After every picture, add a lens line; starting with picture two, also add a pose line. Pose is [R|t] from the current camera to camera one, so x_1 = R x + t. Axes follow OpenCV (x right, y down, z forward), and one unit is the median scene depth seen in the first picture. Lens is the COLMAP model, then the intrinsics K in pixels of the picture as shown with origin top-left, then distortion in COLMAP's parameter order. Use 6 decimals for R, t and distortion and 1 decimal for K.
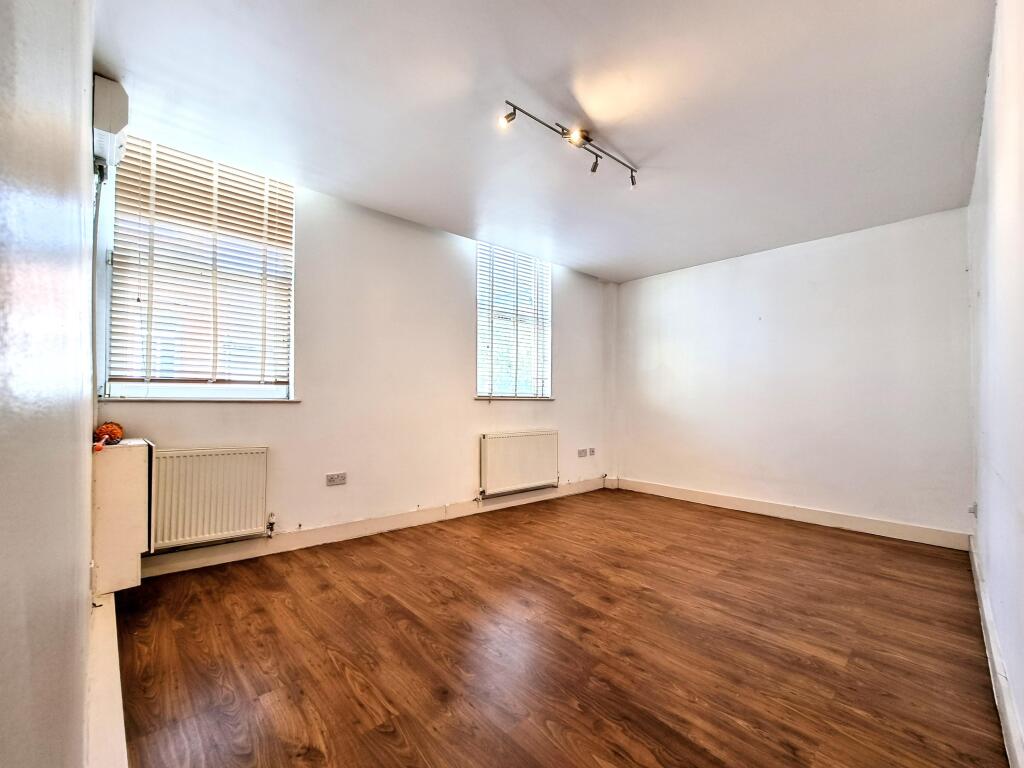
lens RADIAL K [[421.6, 0, 505.7], [0, 421.6, 390.2], [0, 0, 1]] dist [-0.003022, 0.000556]
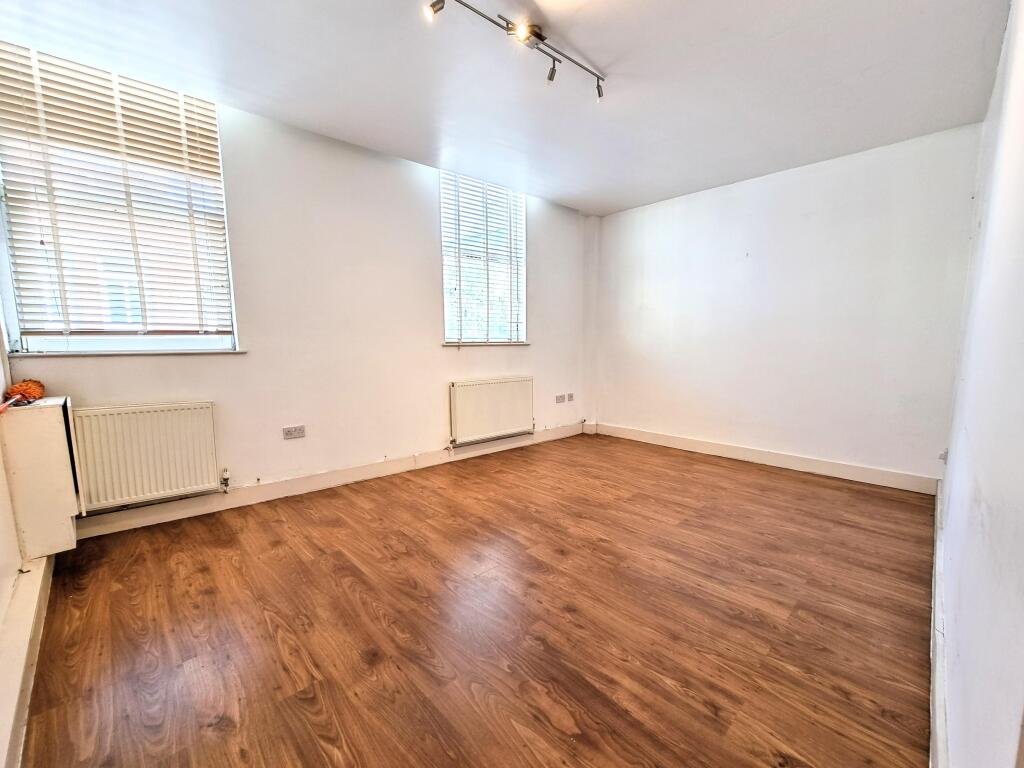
lens RADIAL K [[421.6, 0, 508.0], [0, 421.6, 389.4], [0, 0, 1]] dist [-0.003022, 0.000556]
pose [[0.999898, -0.012832, 0.006296, 0.103418], [0.011841, 0.990362, 0.137993, -0.016710], [-0.008006, -0.137905, 0.990413, 0.067256]]
